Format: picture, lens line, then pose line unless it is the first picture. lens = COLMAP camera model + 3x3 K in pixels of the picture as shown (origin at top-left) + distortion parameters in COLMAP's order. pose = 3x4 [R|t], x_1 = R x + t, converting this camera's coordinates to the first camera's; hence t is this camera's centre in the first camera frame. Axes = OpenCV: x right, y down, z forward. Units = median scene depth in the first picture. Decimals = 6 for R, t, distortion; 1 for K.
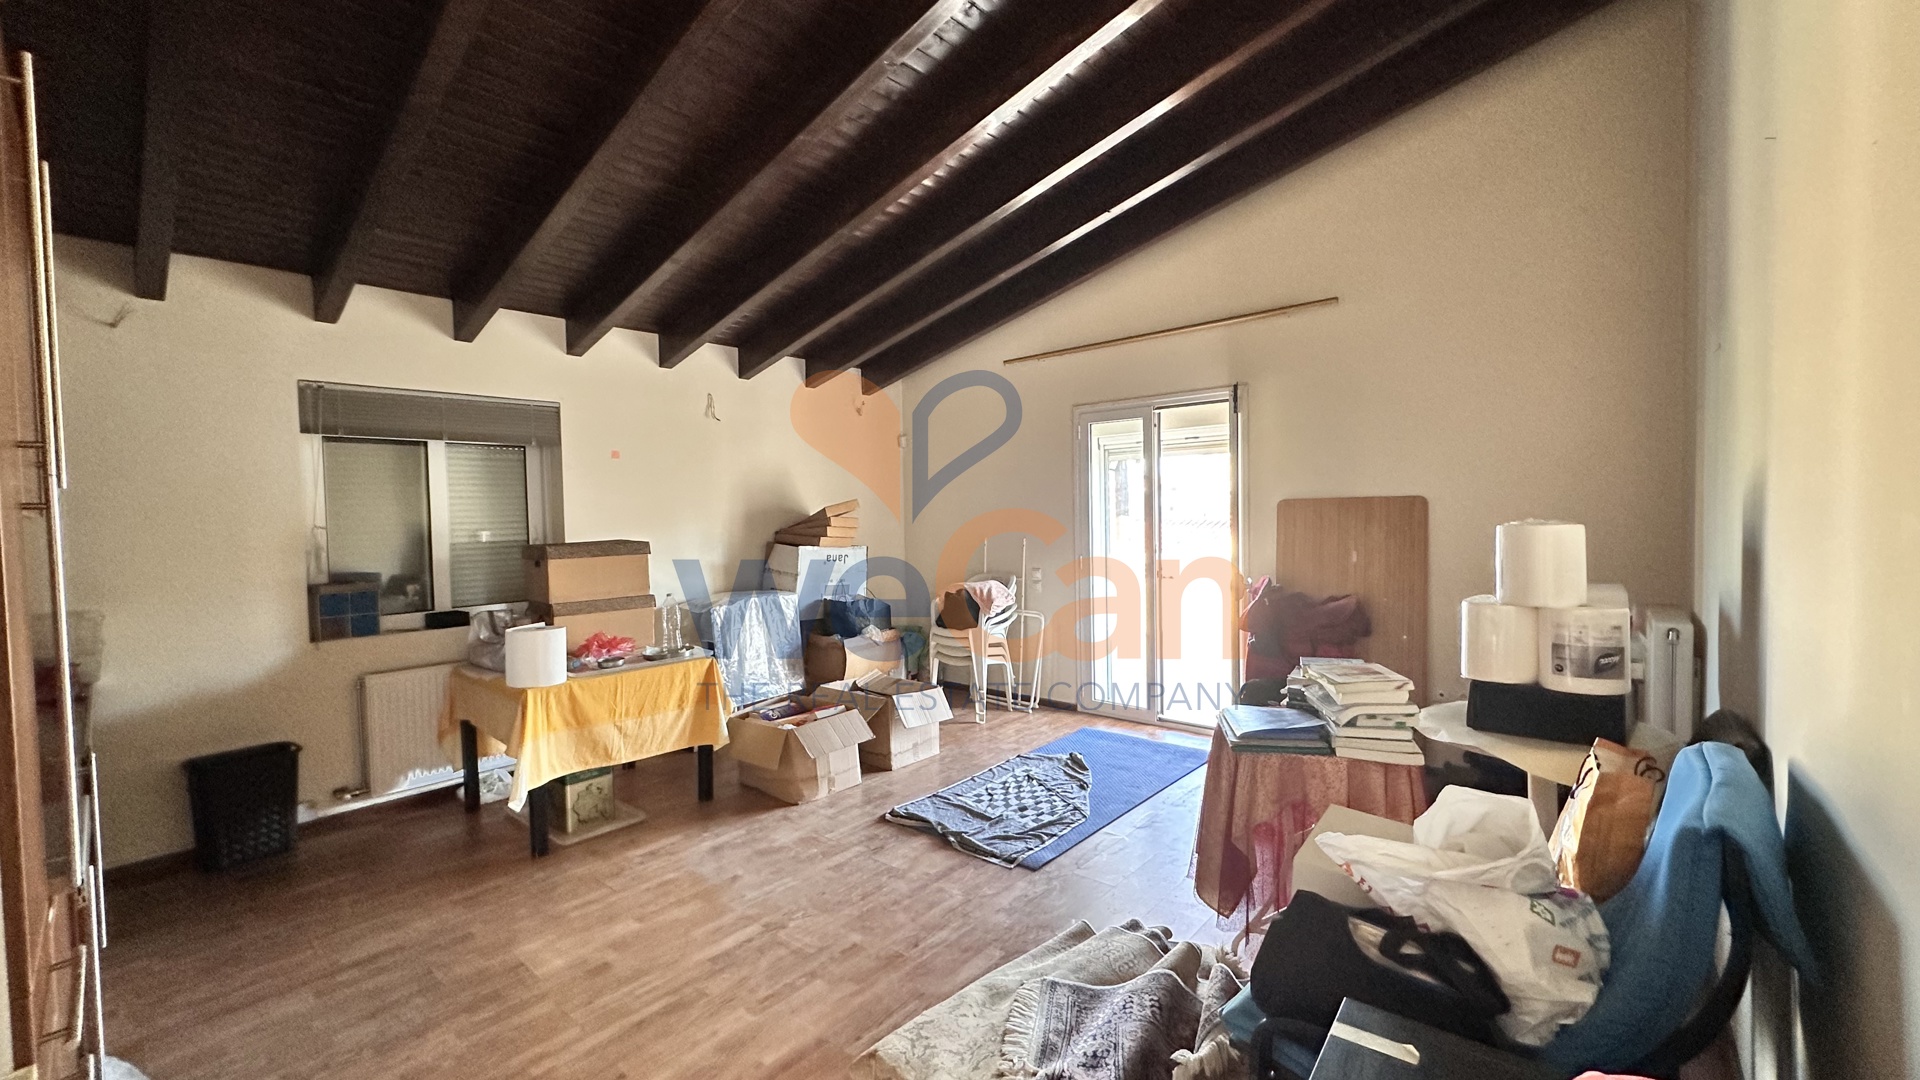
lens RADIAL K [[766.6, 0, 963.6], [0, 766.6, 537.1], [0, 0, 1]] dist [-0.001535, 0.000114]
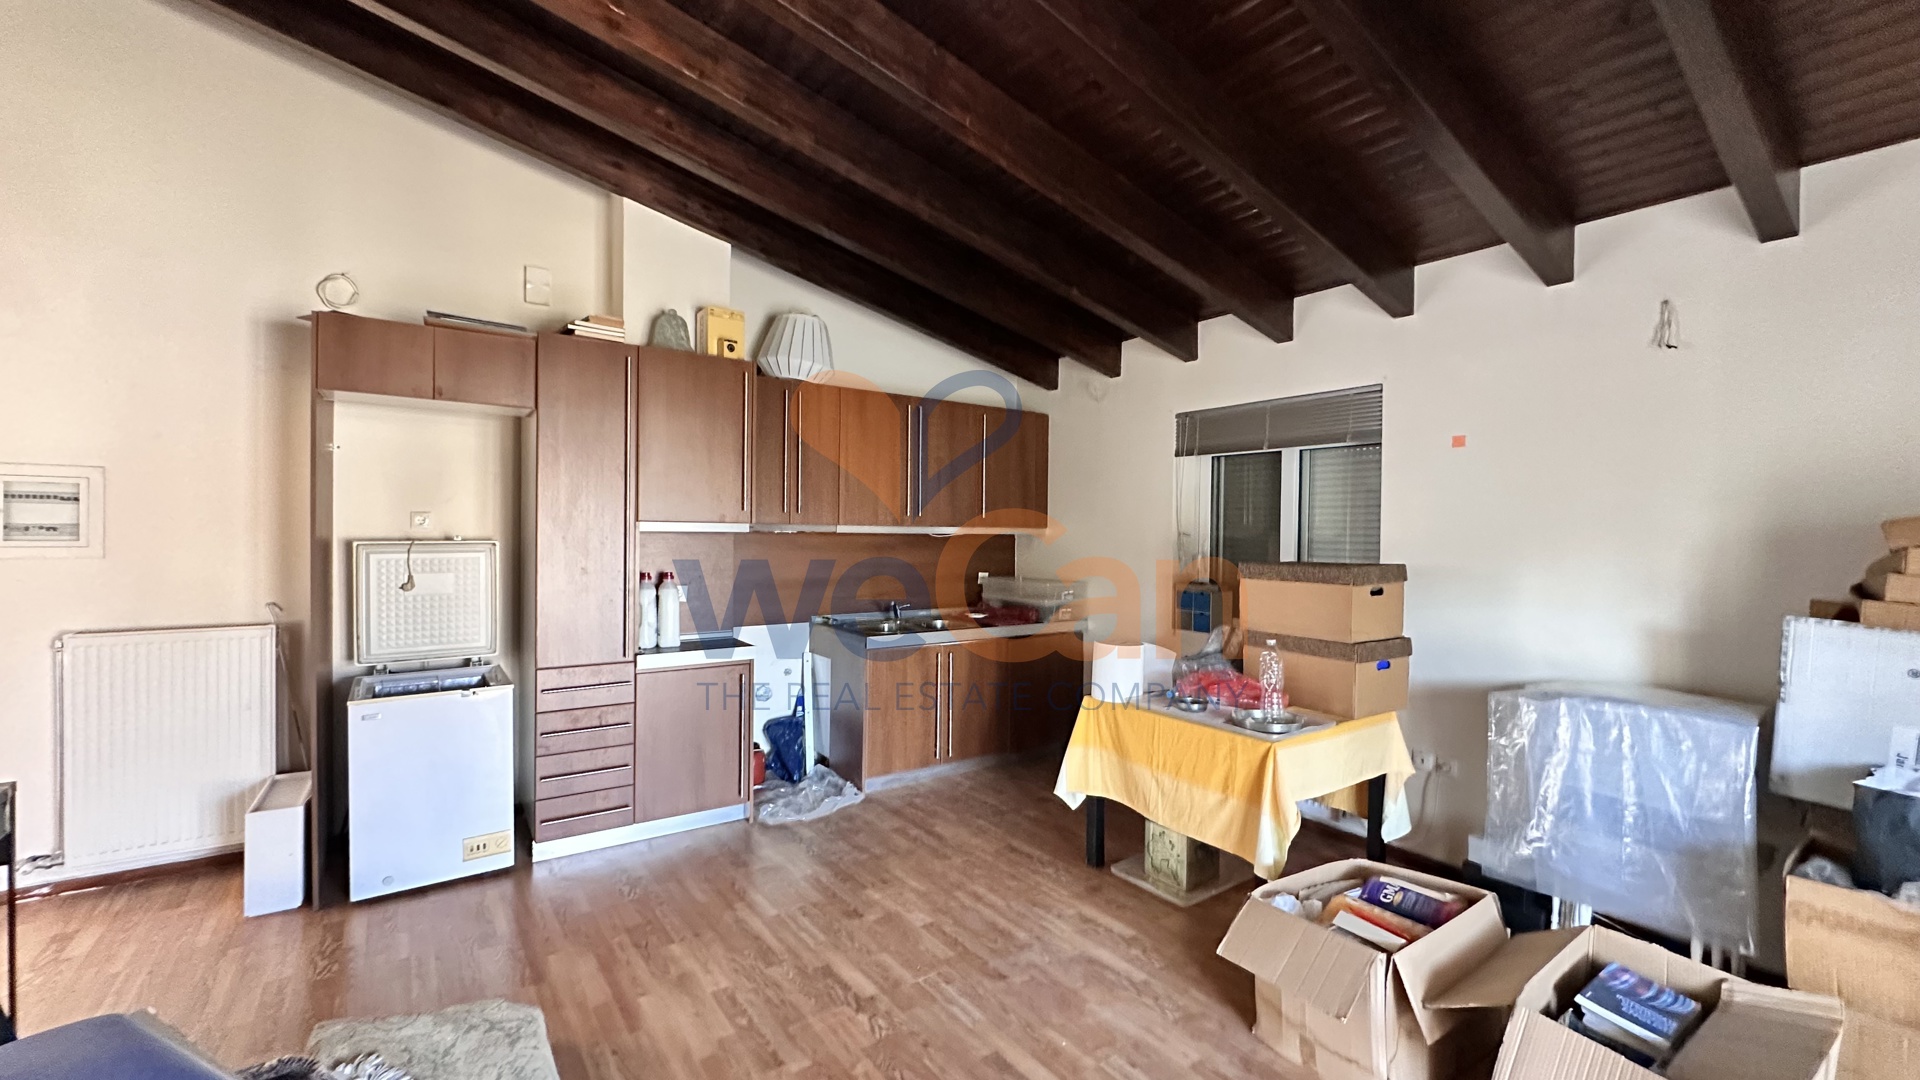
lens RADIAL K [[766.6, 0, 963.6], [0, 766.6, 537.1], [0, 0, 1]] dist [-0.001535, 0.000114]
pose [[-0.232398, 0.031433, -0.972113, 0.433573], [-0.036695, 0.998483, 0.041058, -0.047284], [0.971928, 0.045214, -0.230892, 1.004319]]
